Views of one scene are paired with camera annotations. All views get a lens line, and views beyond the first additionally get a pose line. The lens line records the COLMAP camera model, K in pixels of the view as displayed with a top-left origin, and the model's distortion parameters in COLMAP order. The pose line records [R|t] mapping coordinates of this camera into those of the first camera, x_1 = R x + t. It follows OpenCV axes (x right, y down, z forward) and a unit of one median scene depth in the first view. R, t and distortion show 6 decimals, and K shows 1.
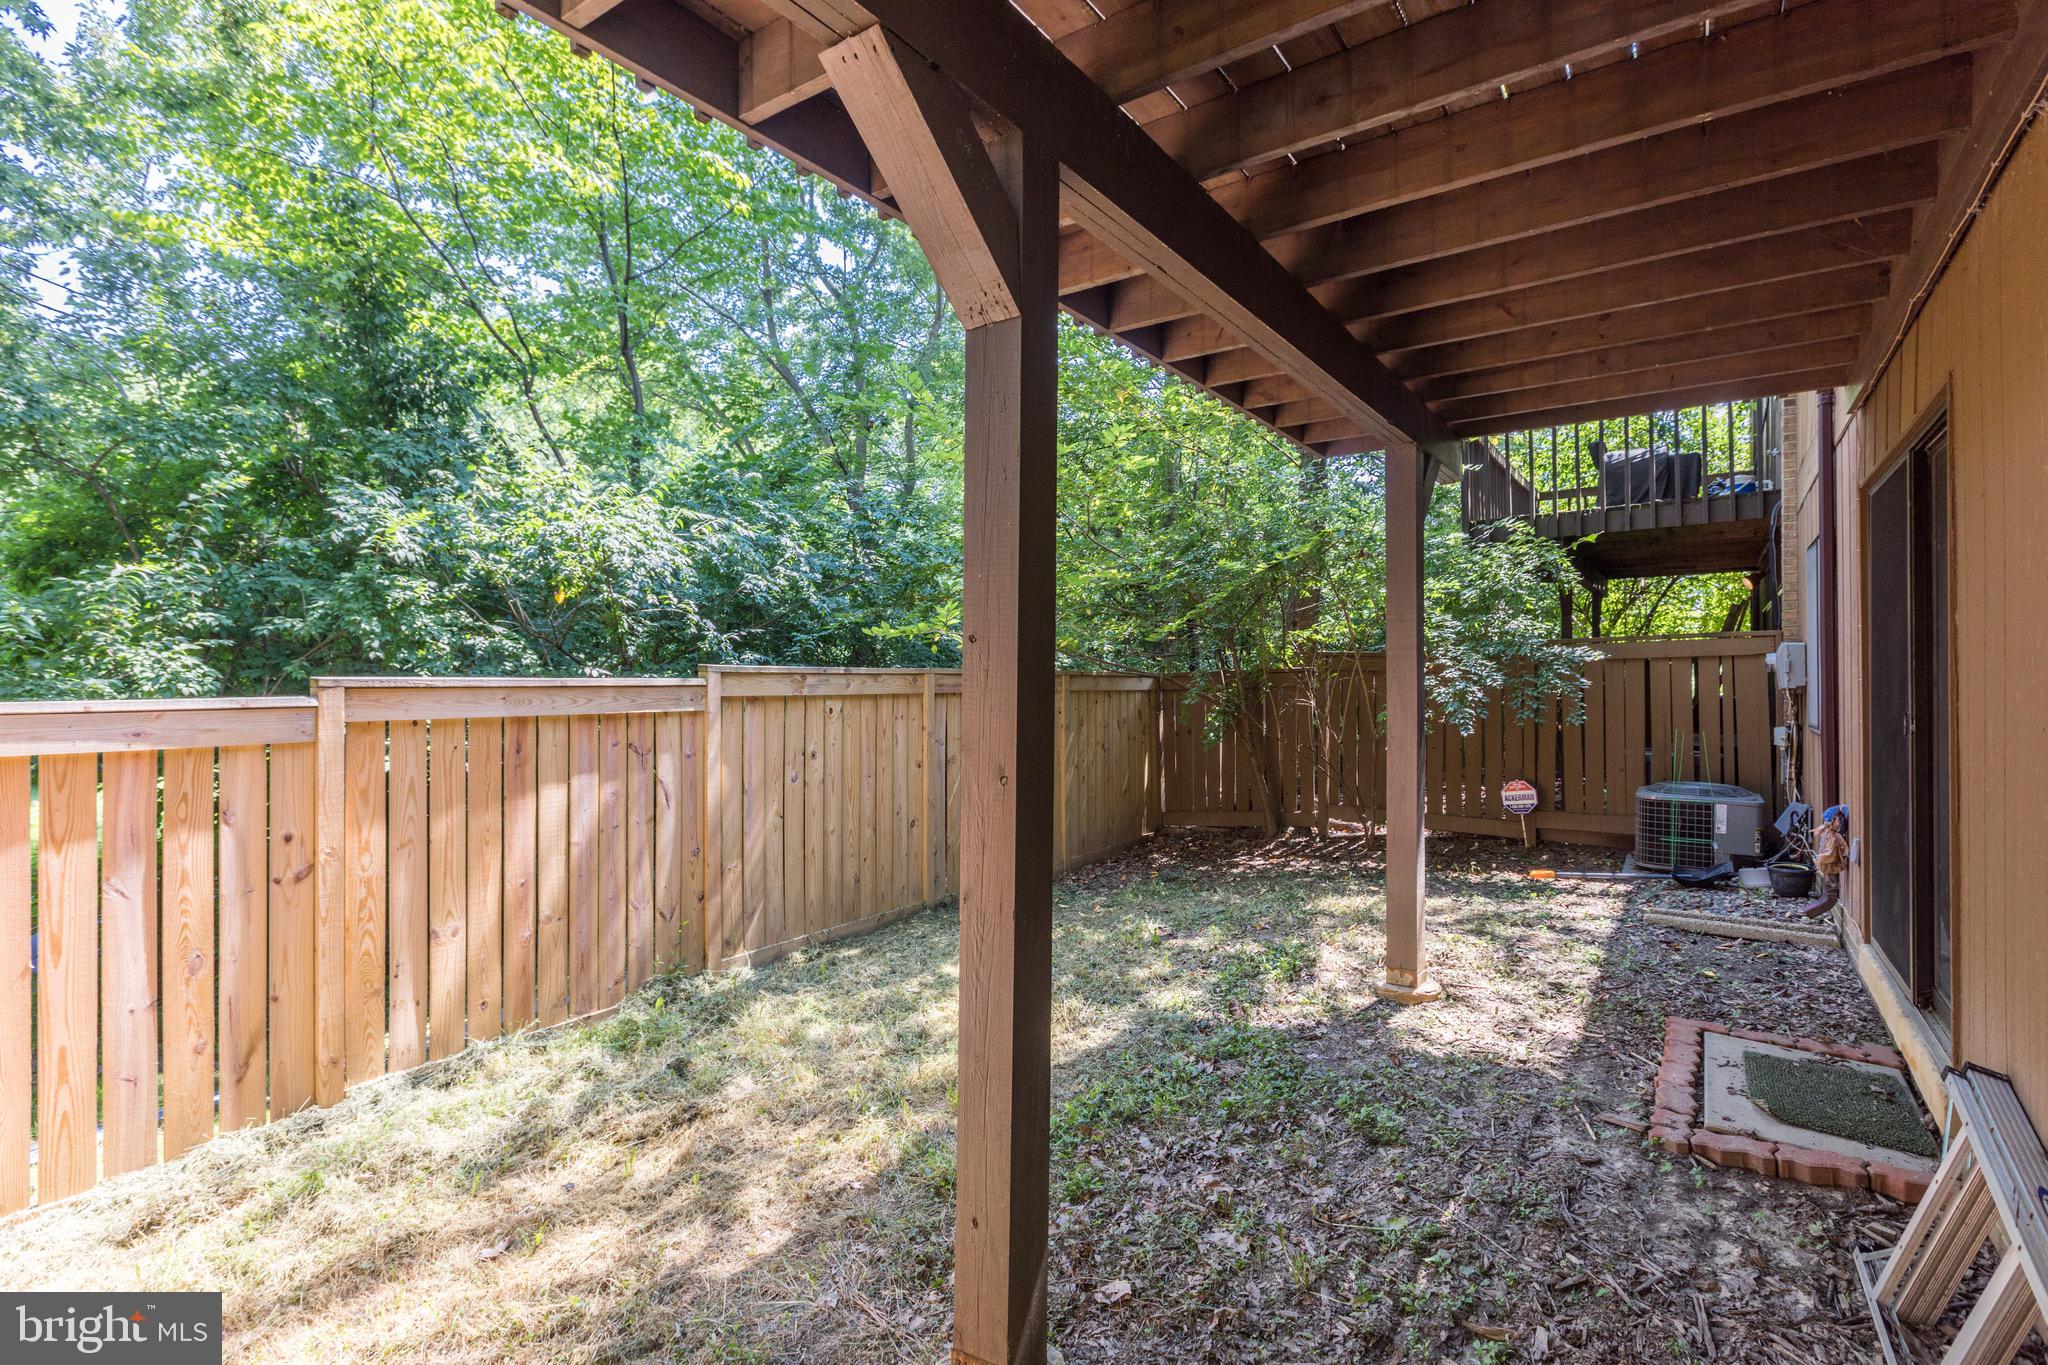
lens RADIAL K [[980.3, 0, 1030.3], [0, 980.3, 678.2], [0, 0, 1]] dist [0.000076, -0.000105]
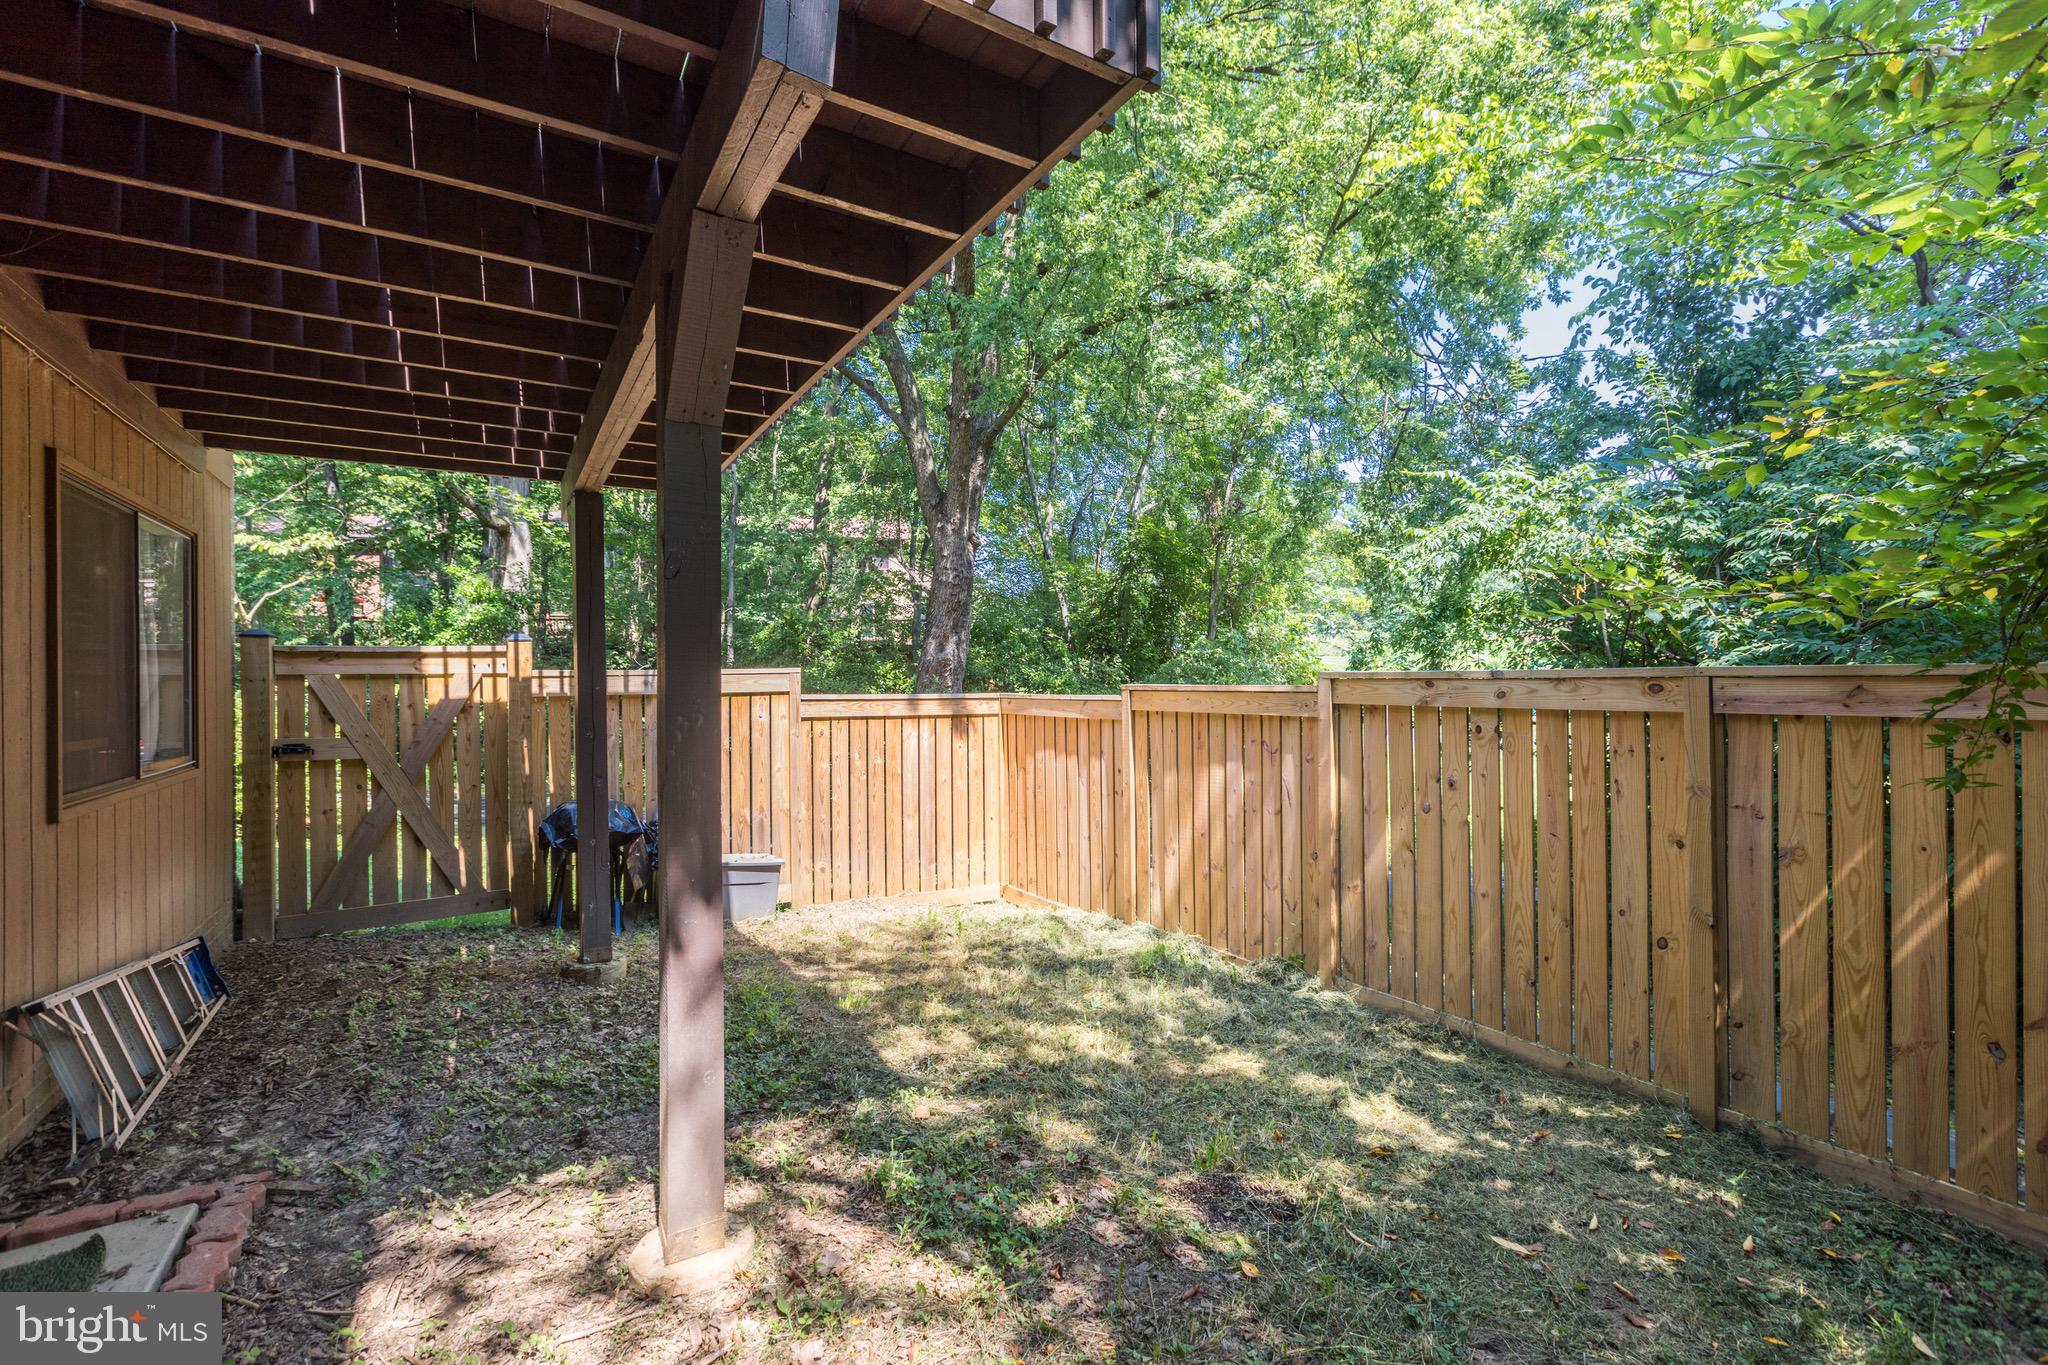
lens RADIAL K [[878.1, 0, 1030.8], [0, 878.1, 679.0], [0, 0, 1]] dist [0.000928, 0.000192]
pose [[-0.396287, 0.003660, -0.918119, 0.688417], [0.008683, 0.999962, 0.000239, -0.010011], [0.918086, -0.007877, -0.396304, 1.236993]]
